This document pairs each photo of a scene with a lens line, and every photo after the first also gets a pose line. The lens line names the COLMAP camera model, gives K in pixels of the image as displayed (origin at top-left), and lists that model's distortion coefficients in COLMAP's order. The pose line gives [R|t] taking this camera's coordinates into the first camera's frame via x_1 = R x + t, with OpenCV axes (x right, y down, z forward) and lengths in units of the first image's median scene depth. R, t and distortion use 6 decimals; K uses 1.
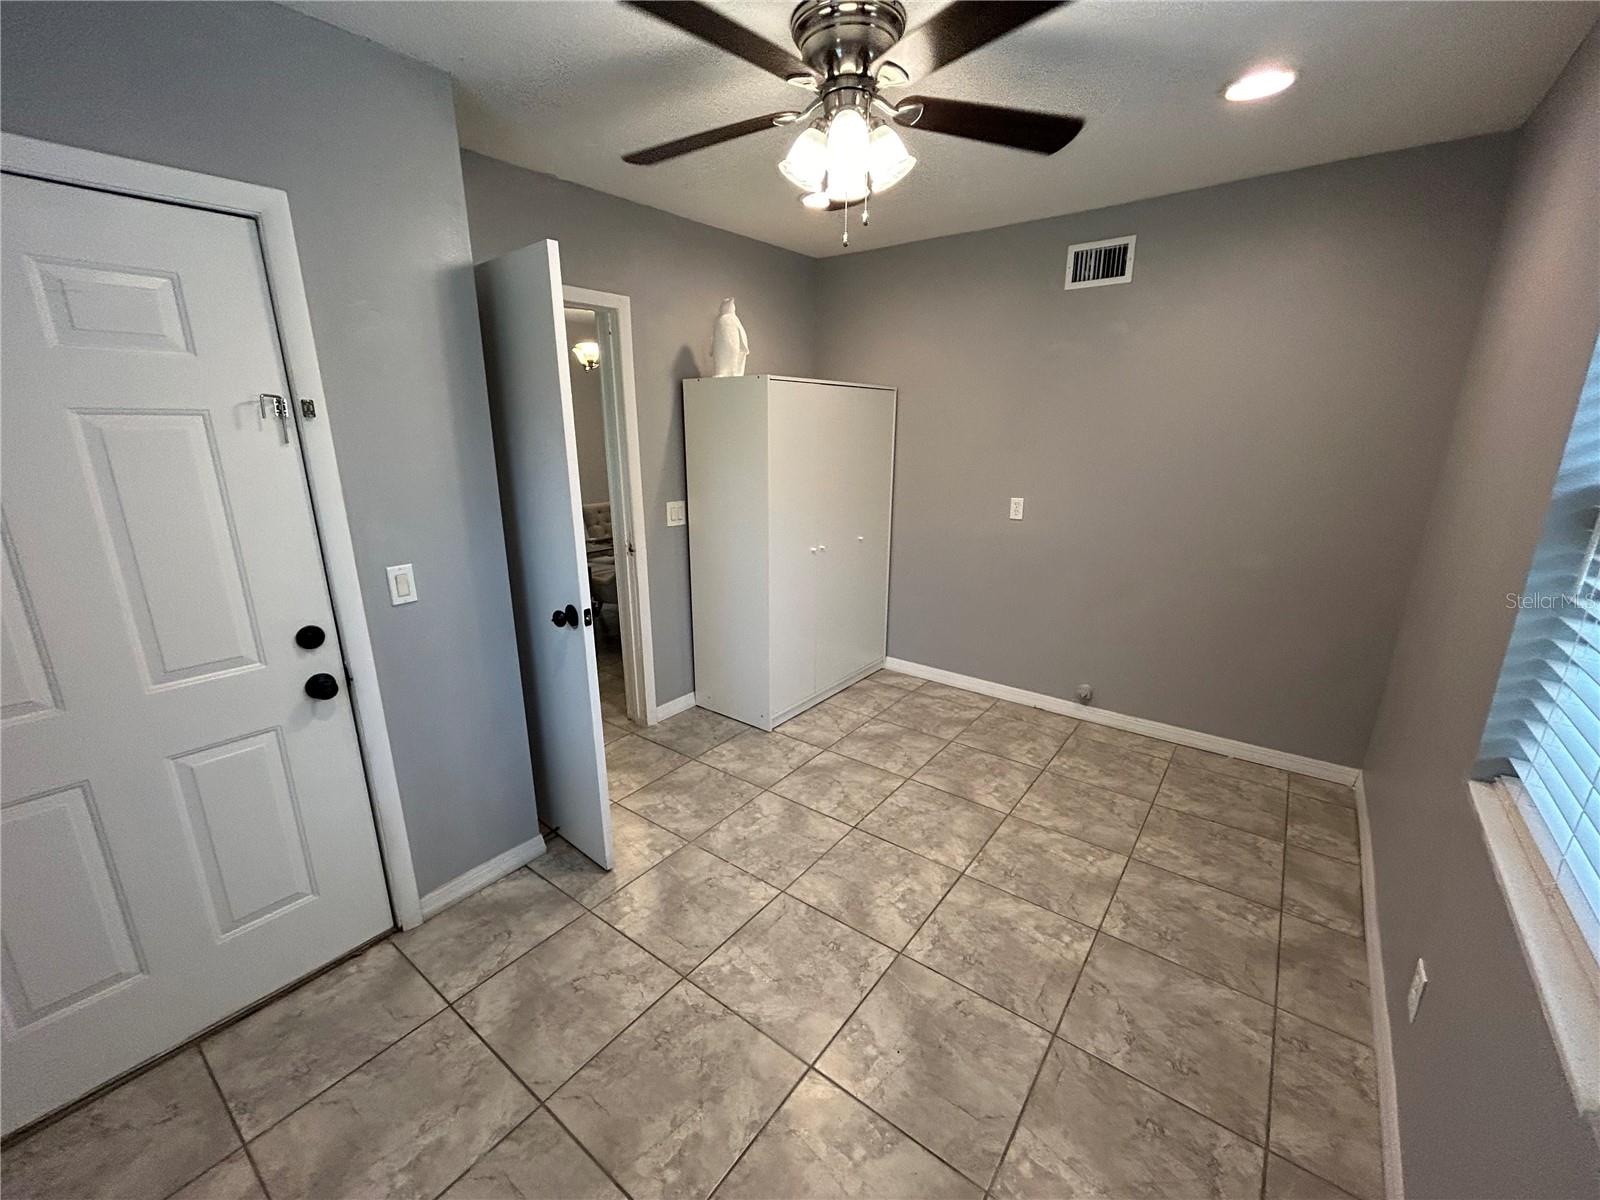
lens RADIAL K [[651.3, 0, 803.8], [0, 651.3, 598.4], [0, 0, 1]] dist [0.002477, 0.000352]
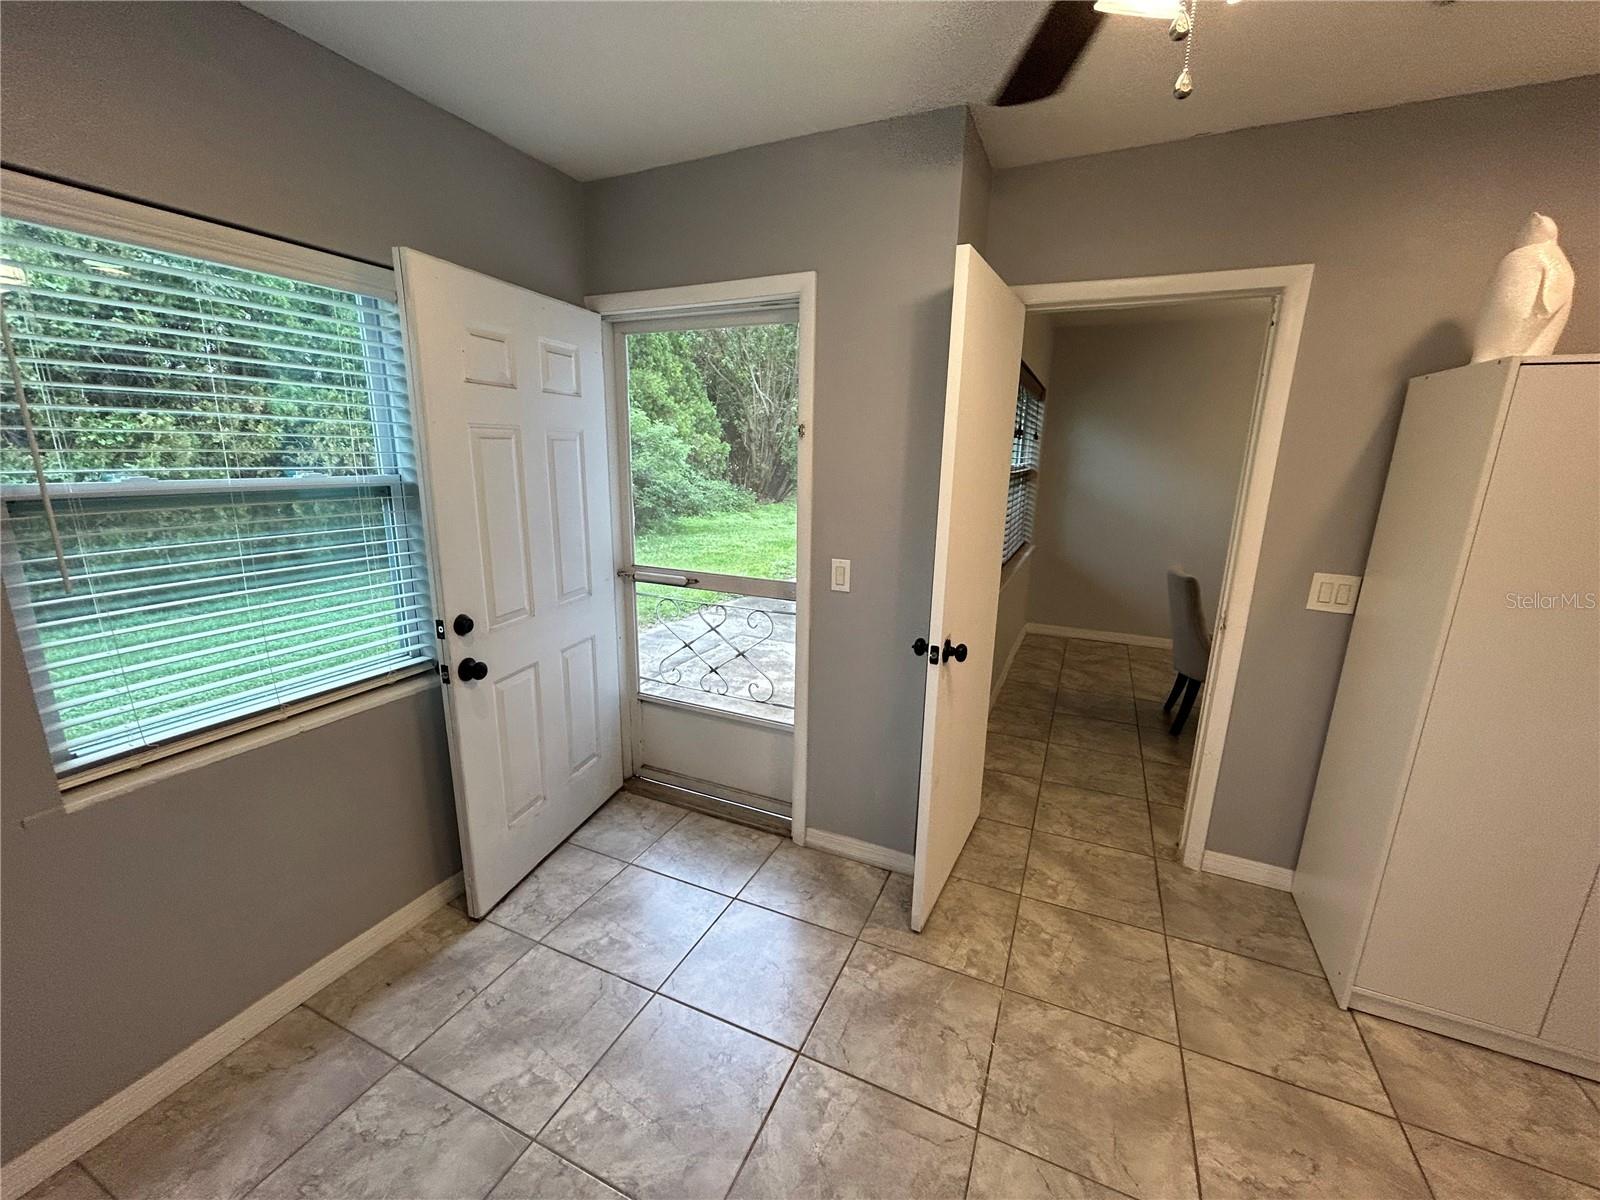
lens RADIAL K [[651.3, 0, 798.8], [0, 651.3, 603.3], [0, 0, 1]] dist [0.002477, 0.000352]
pose [[0.214171, 0.233525, -0.948471, 0.362265], [-0.271136, 0.947057, 0.171953, -0.110478], [0.938412, 0.220337, 0.266149, 0.430797]]
